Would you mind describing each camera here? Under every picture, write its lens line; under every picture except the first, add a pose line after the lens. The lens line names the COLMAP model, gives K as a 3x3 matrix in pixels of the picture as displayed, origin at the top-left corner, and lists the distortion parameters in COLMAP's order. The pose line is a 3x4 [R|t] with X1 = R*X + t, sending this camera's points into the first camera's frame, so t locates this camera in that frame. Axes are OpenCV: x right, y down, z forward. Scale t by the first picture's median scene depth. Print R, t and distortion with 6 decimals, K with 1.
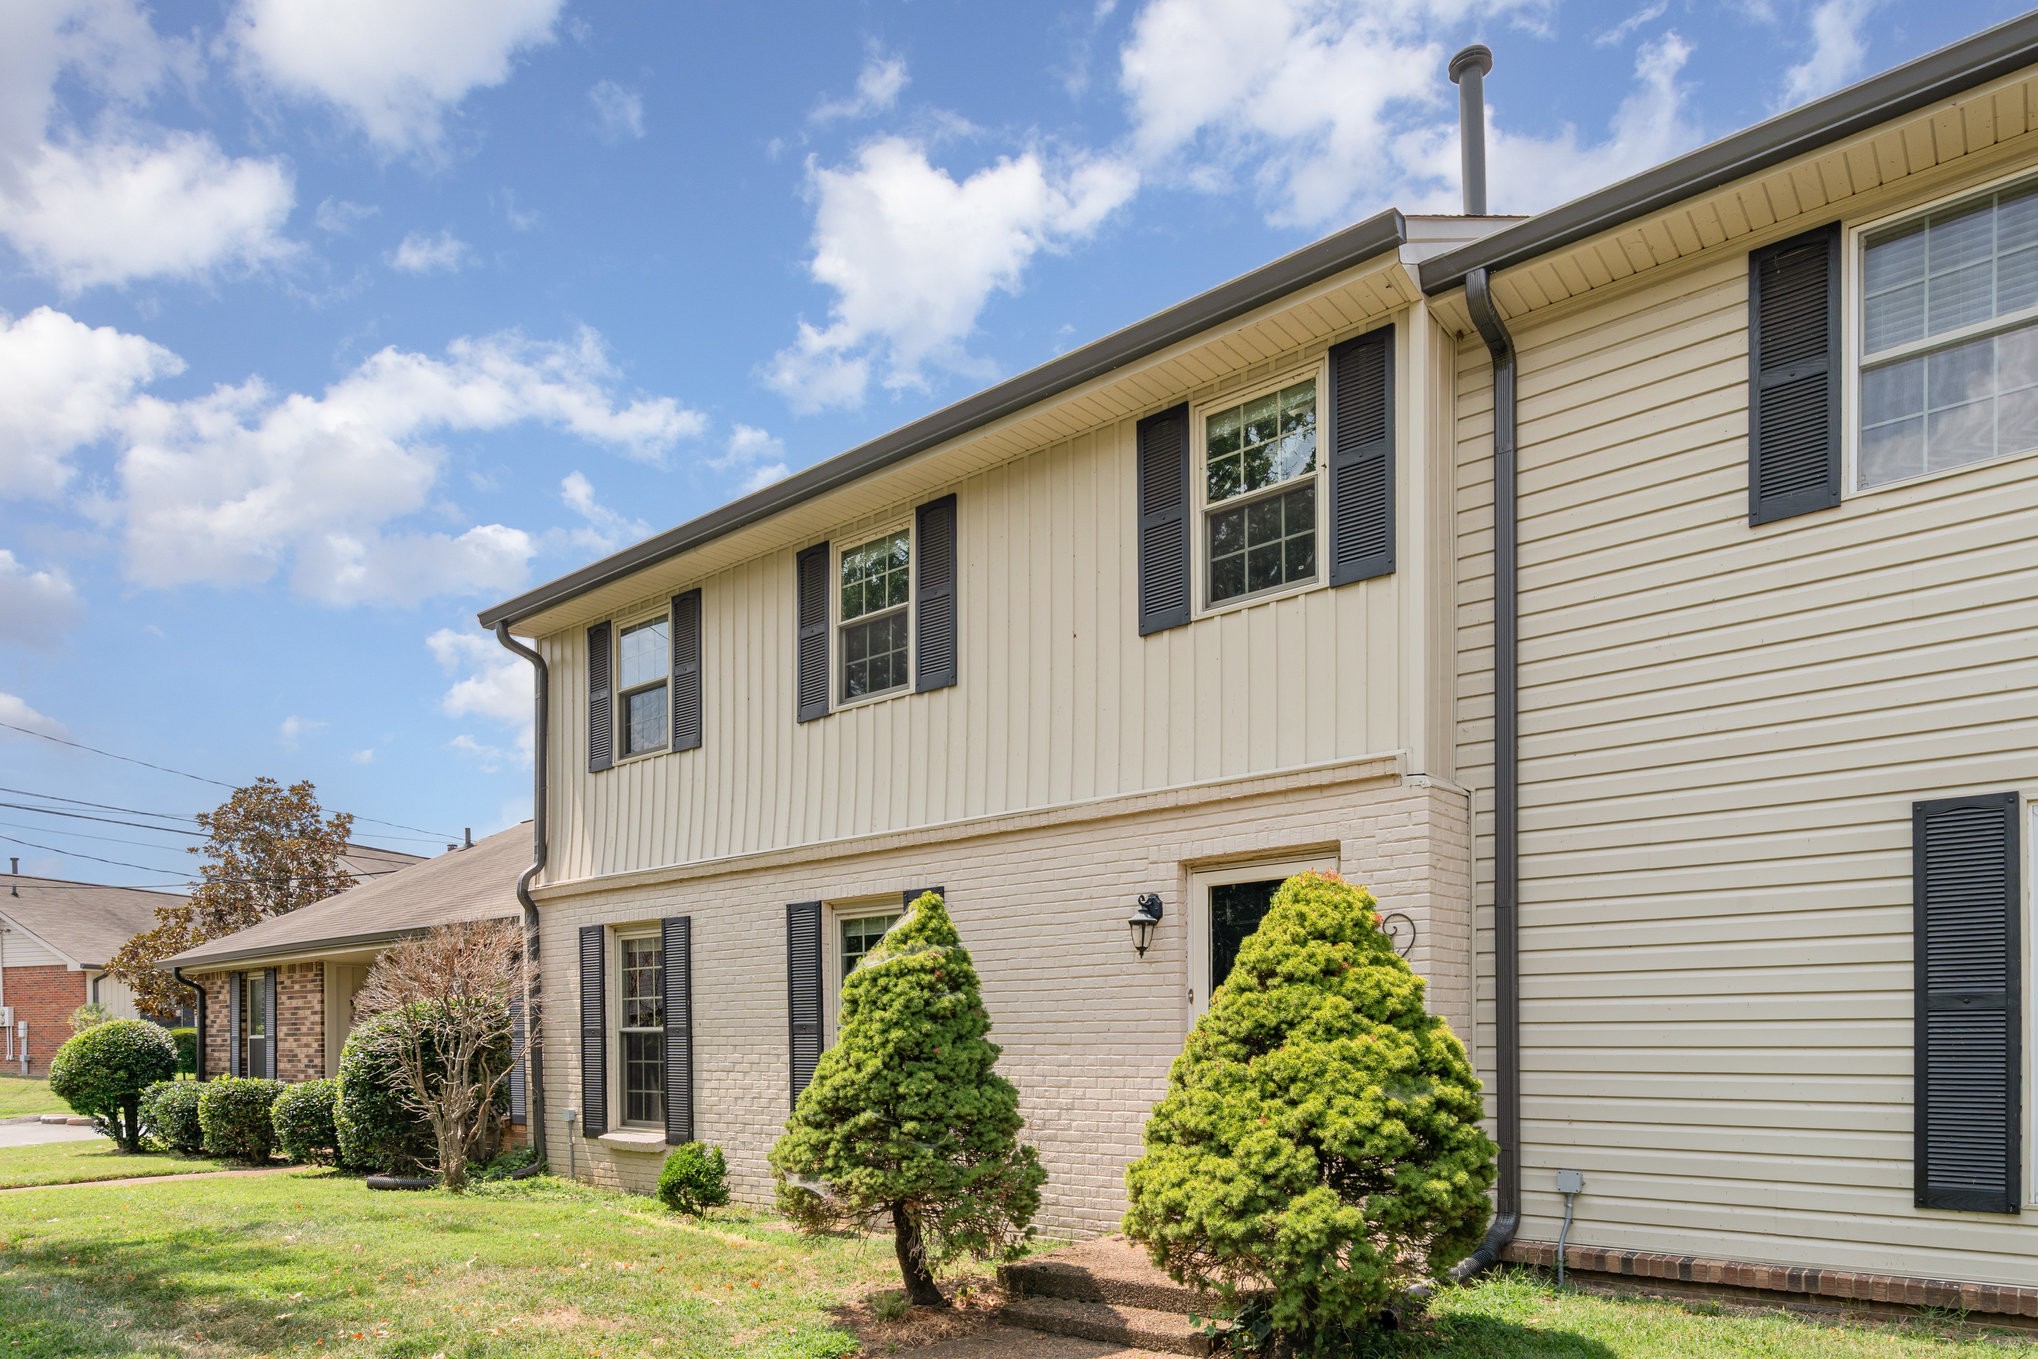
lens RADIAL K [[945.4, 0, 1019.0], [0, 945.4, 679.5], [0, 0, 1]] dist [0.001525, 0.000200]
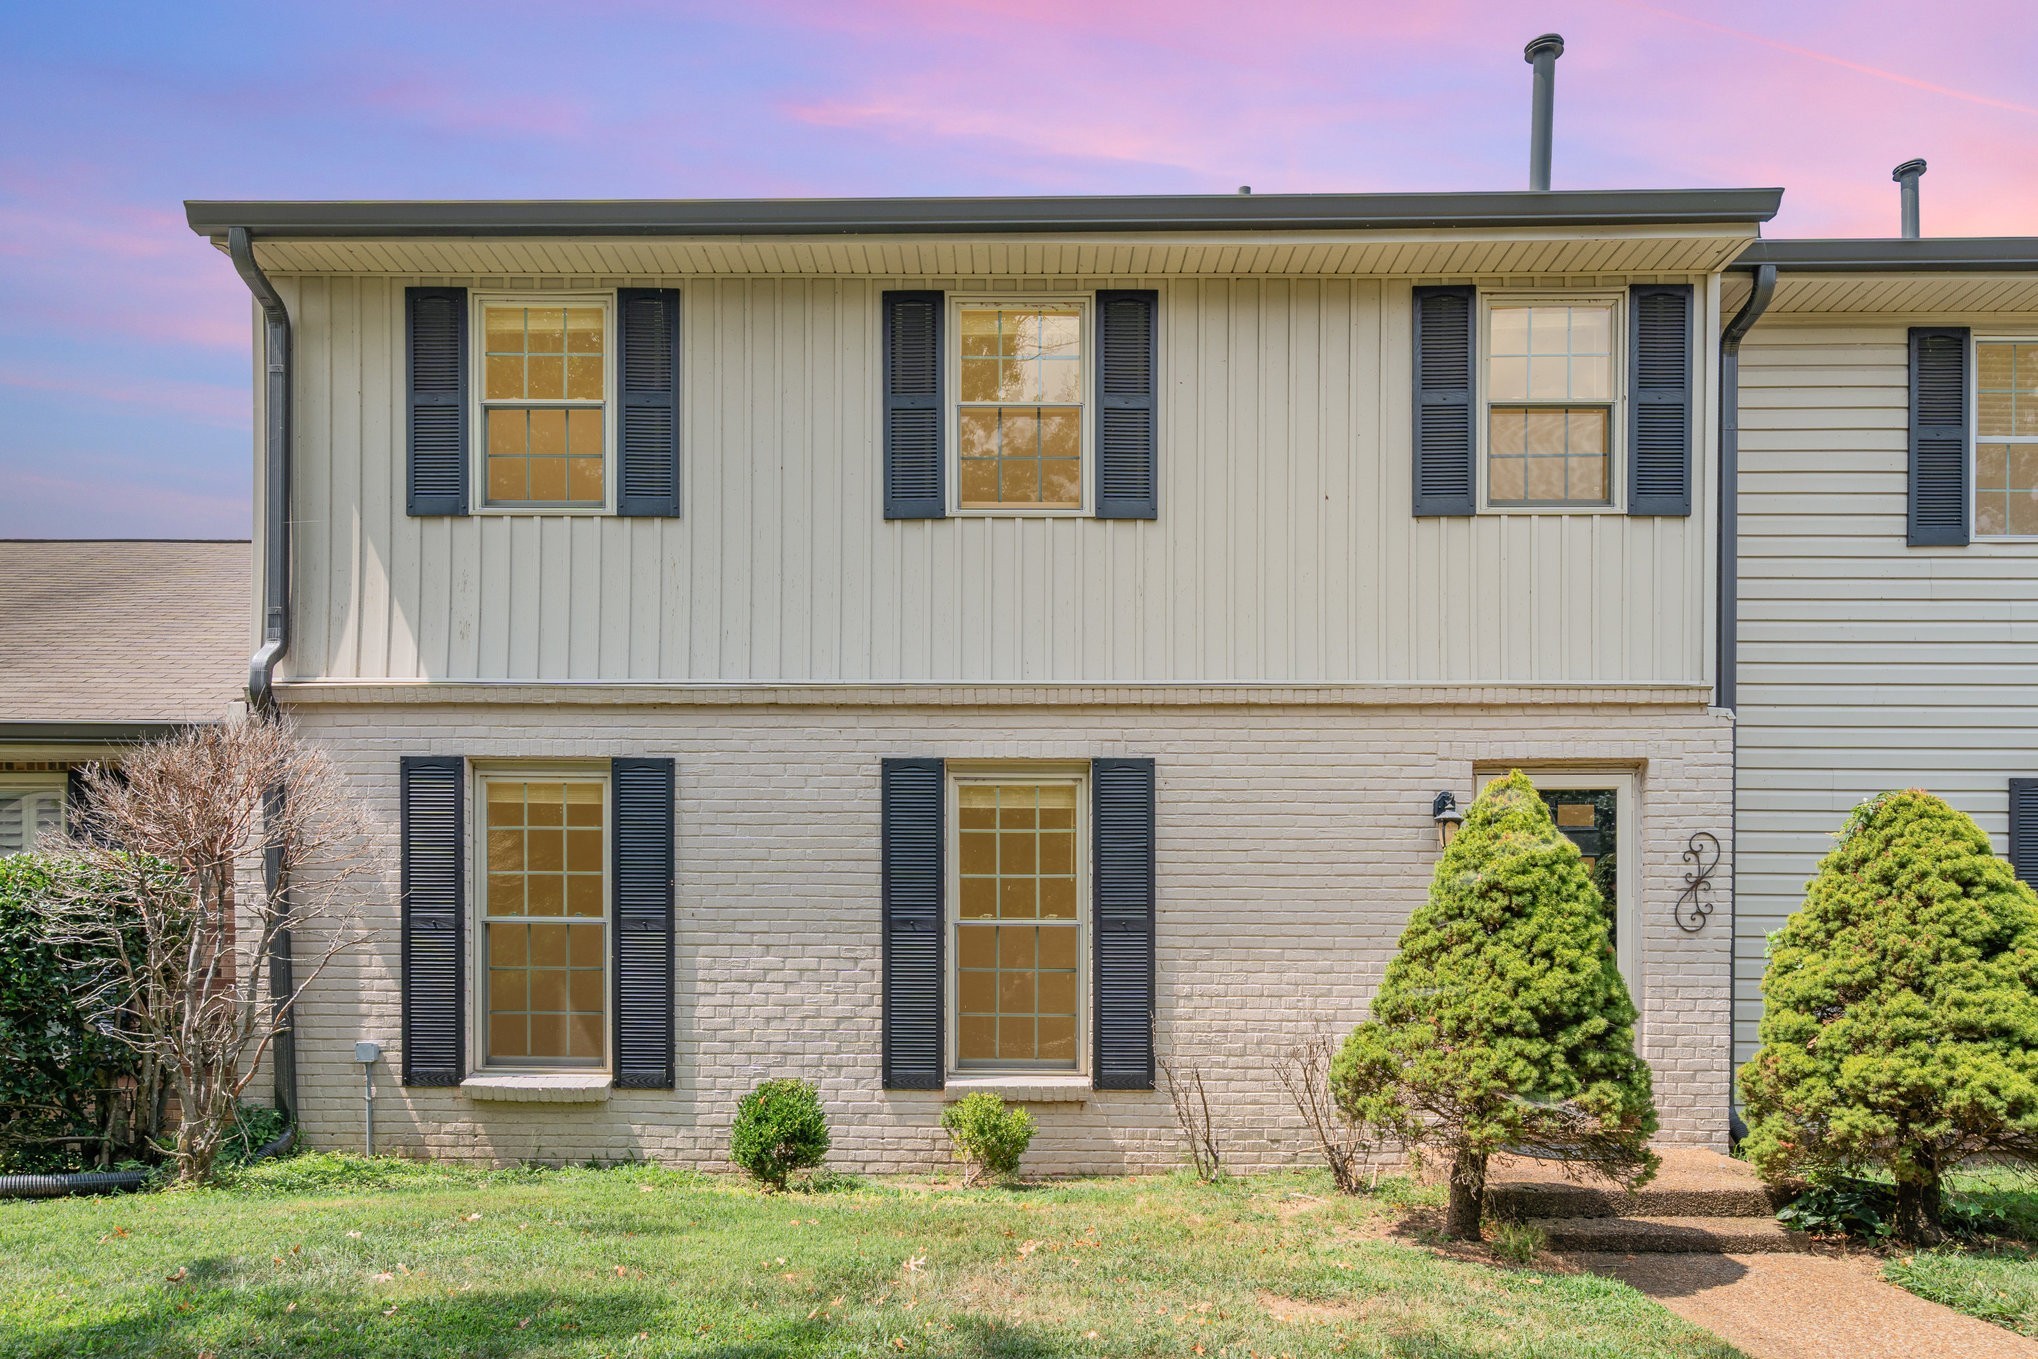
lens RADIAL K [[1006.5, 0, 1014.2], [0, 1006.5, 647.0], [0, 0, 1]] dist [0.031332, -0.026827]
pose [[0.848166, 0.171424, 0.501227, -0.584625], [-0.199560, 0.979882, 0.002563, 0.134116], [-0.490704, -0.102199, 0.865312, 0.287891]]
